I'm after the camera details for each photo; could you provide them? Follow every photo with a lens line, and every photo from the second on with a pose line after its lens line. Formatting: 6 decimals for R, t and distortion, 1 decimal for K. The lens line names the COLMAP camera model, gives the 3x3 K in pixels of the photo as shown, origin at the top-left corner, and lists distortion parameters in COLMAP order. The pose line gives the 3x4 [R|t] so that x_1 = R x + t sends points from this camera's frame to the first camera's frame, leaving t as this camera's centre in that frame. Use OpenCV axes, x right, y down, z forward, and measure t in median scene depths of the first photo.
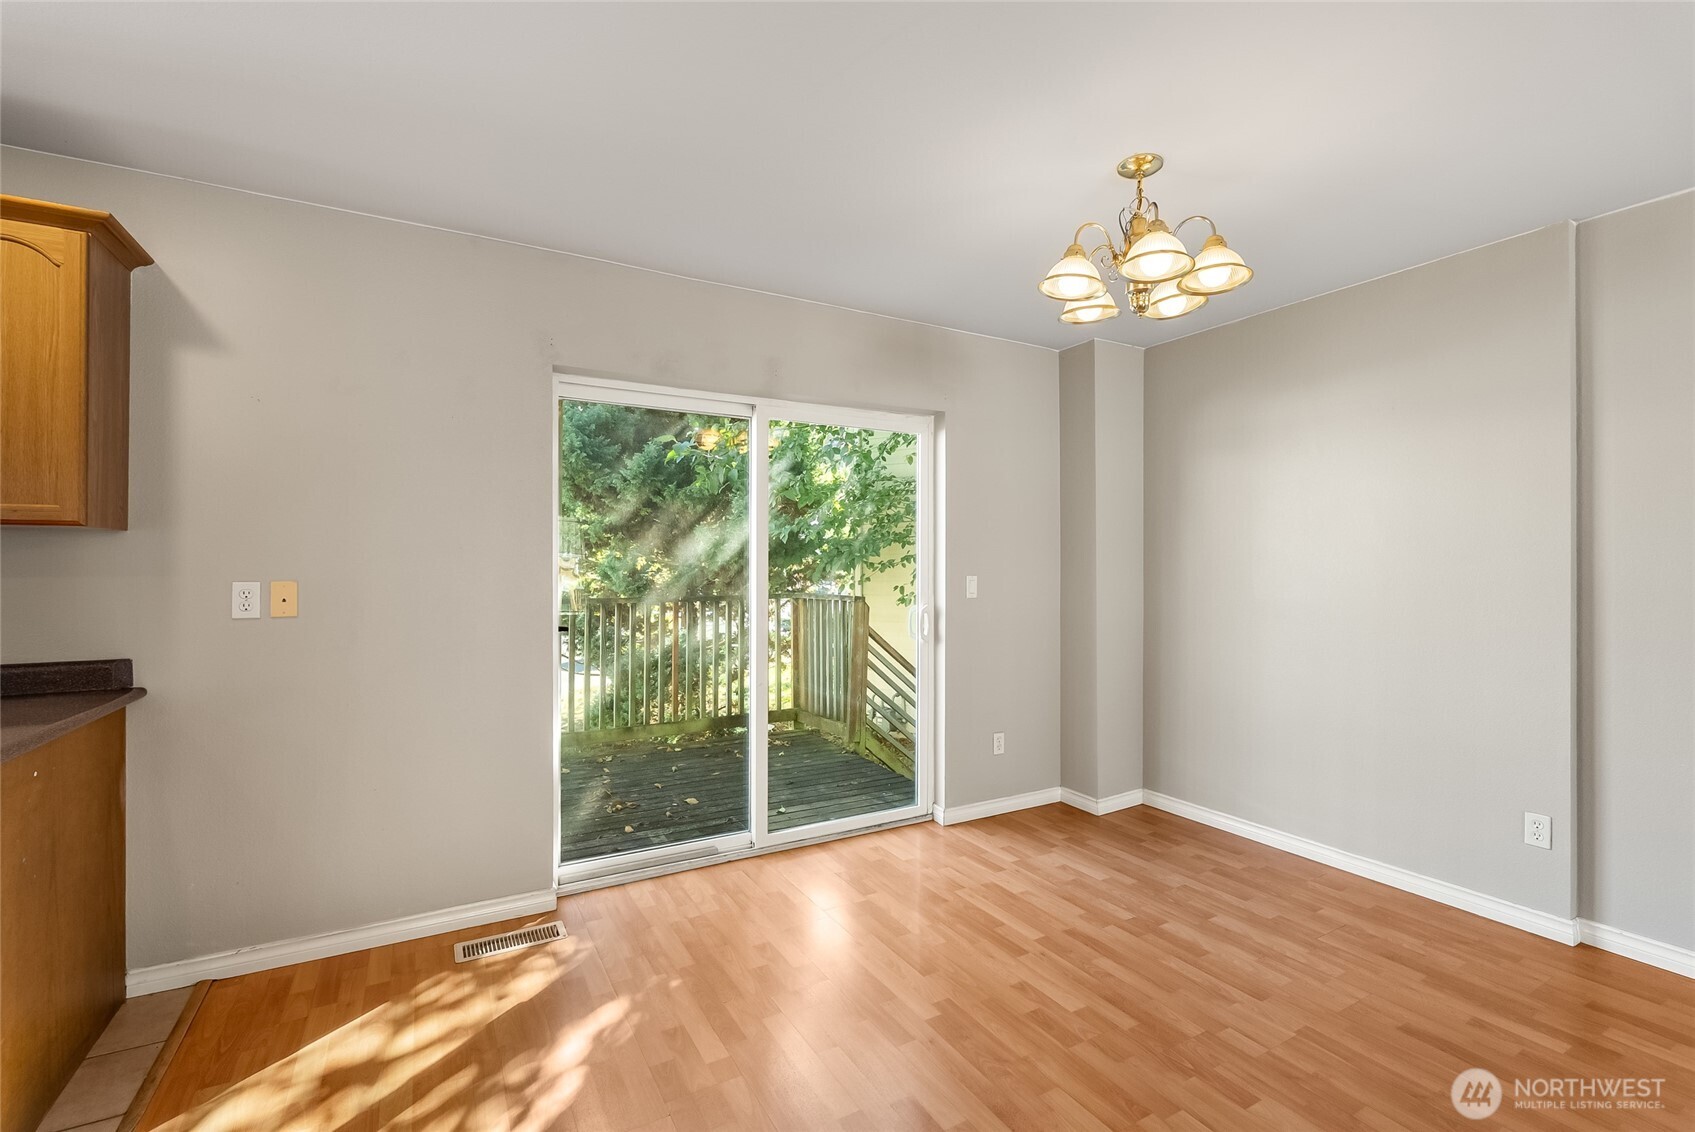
lens RADIAL K [[724.6, 0, 837.6], [0, 724.6, 568.7], [0, 0, 1]] dist [-0.023017, 0.000088]
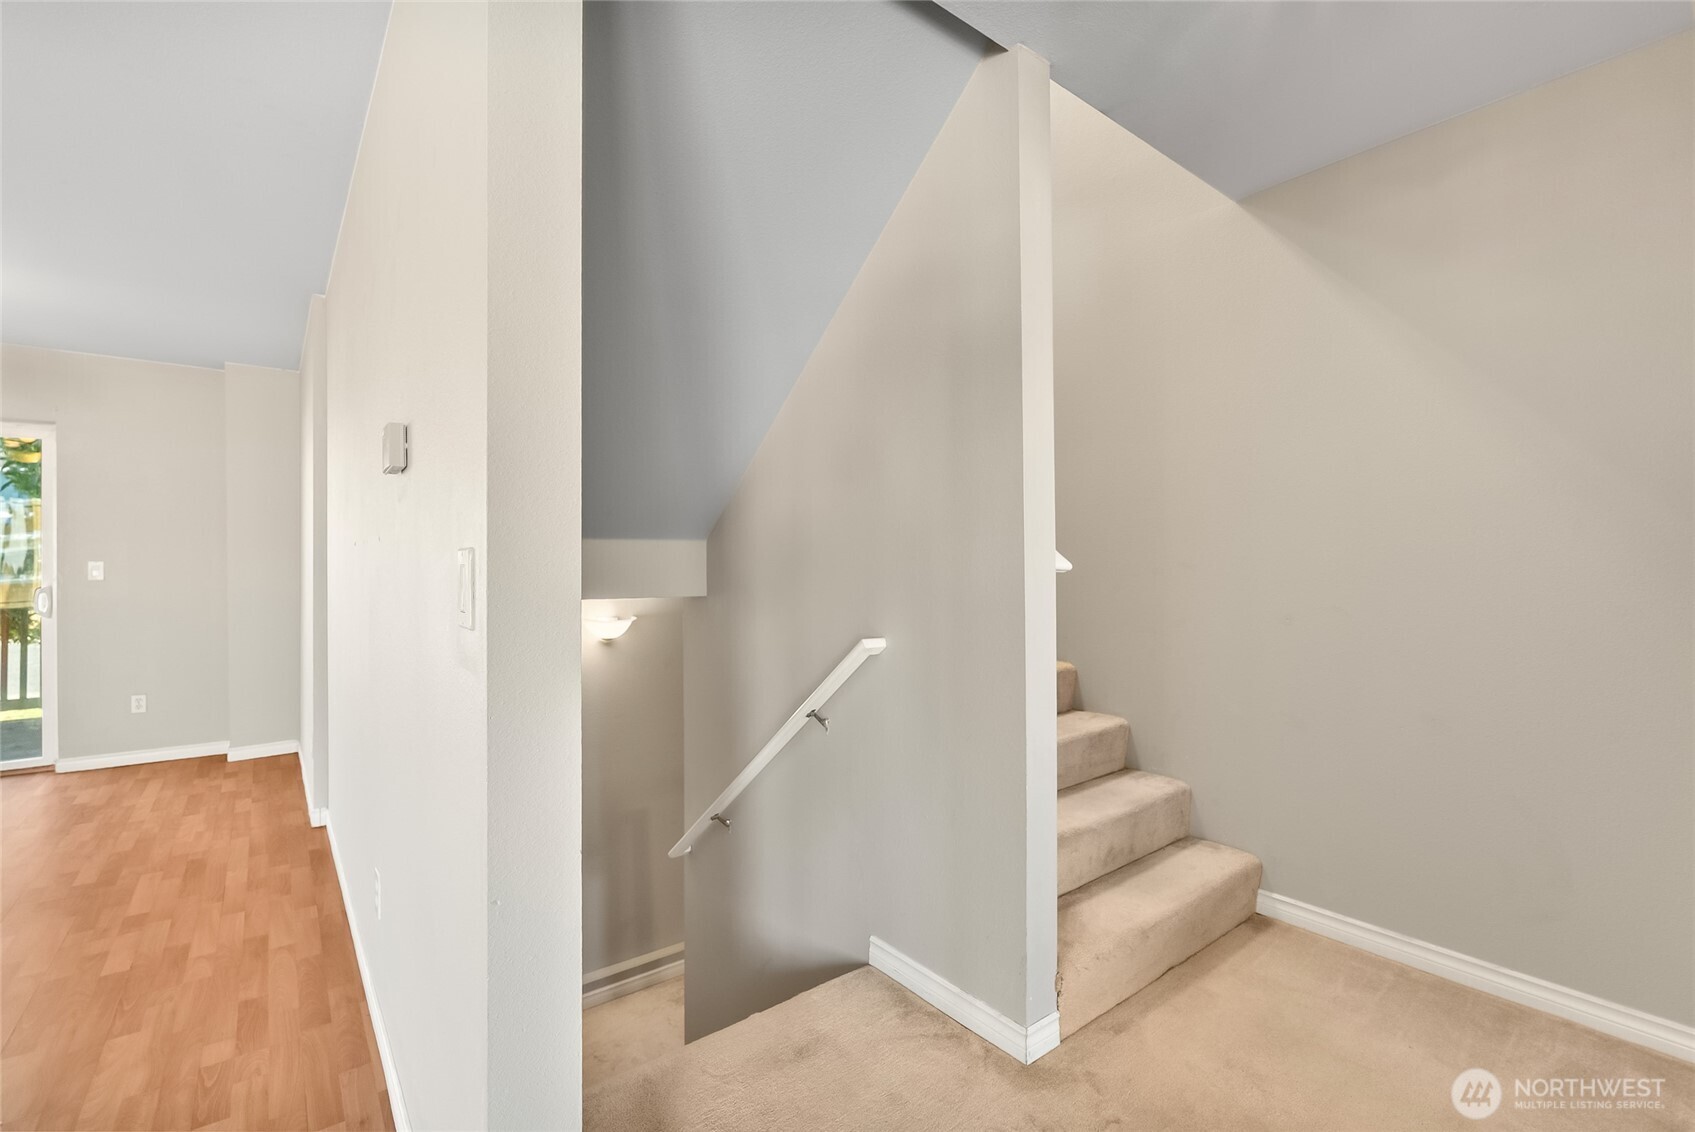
lens RADIAL K [[736.2, 0, 845.3], [0, 736.2, 570.9], [0, 0, 1]] dist [0.000104, 0.000062]
pose [[0.987318, 0.000761, 0.158755, 1.212450], [-0.001785, 0.999979, 0.006305, 0.015312], [-0.158747, -0.006508, 0.987298, -0.383635]]
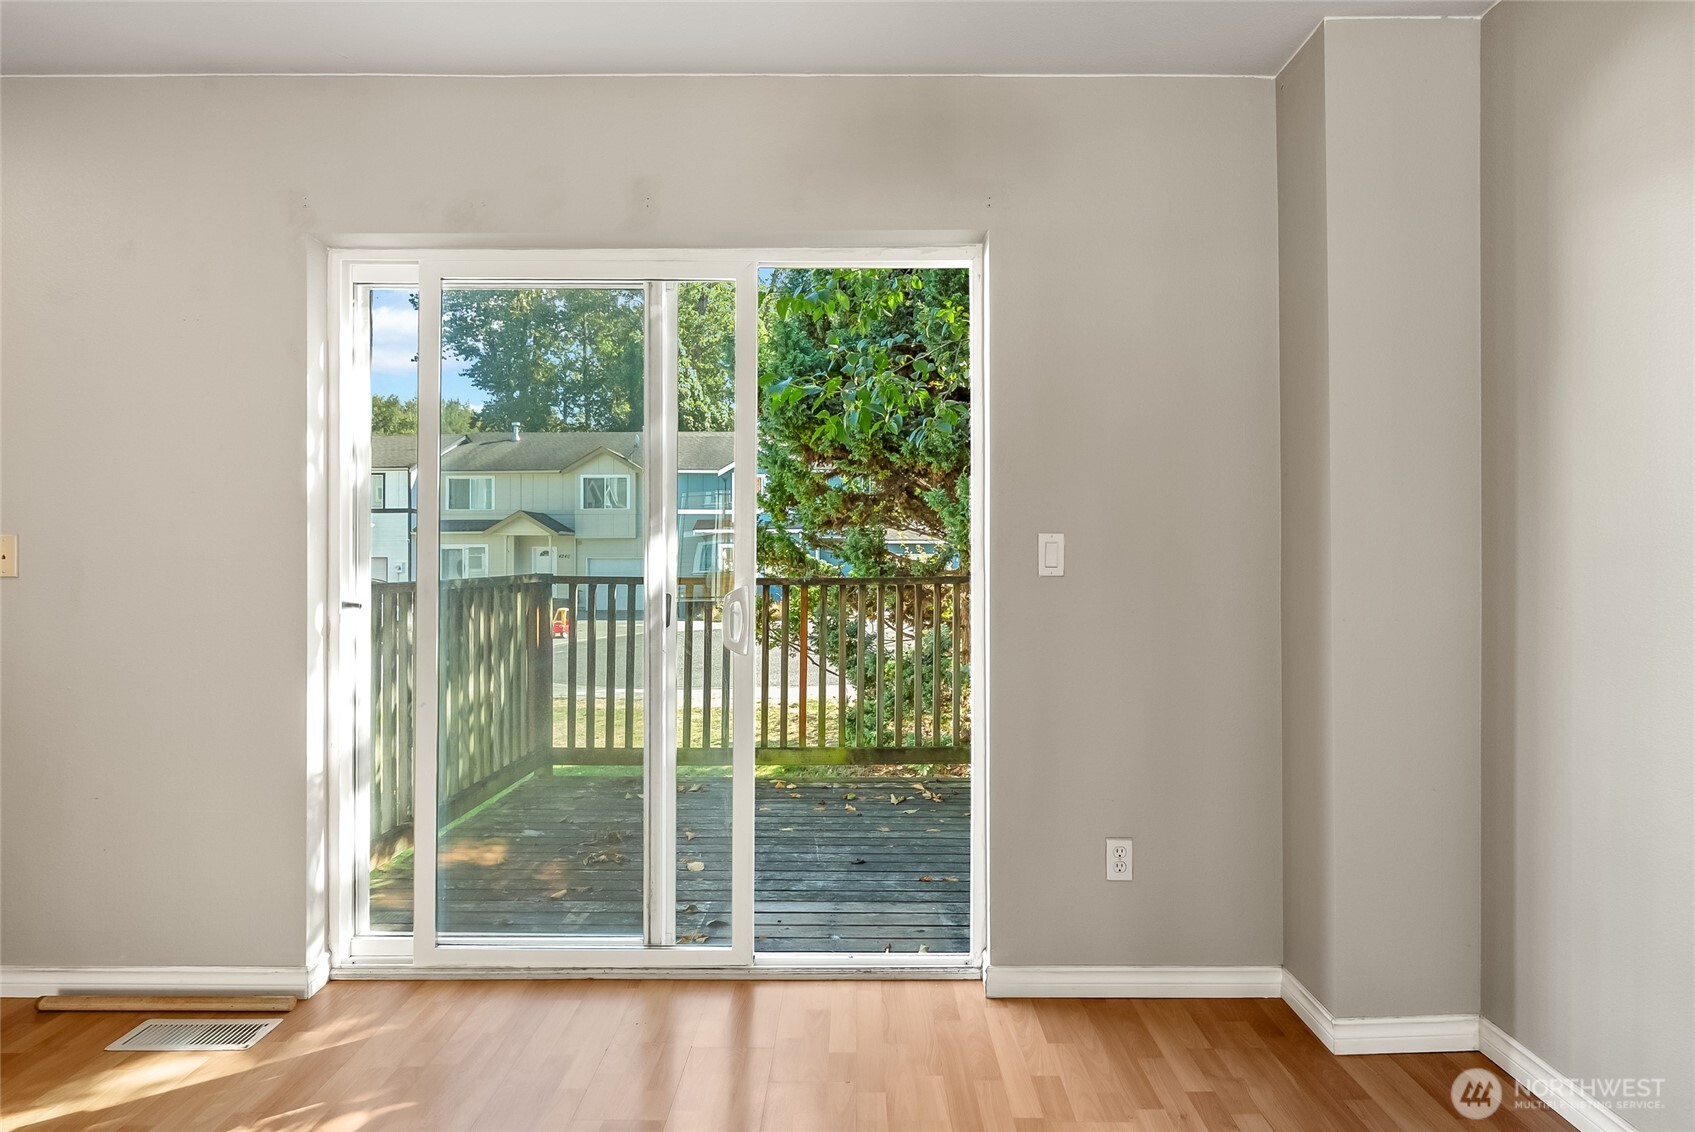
lens RADIAL K [[873.5, 0, 852.2], [0, 873.5, 559.2], [0, 0, 1]] dist [-0.001759, -0.000386]
pose [[0.873659, 0.001530, -0.486536, 0.371295], [0.000549, 0.999991, 0.004131, 0.025916], [0.486538, -0.003876, 0.873651, 0.376557]]
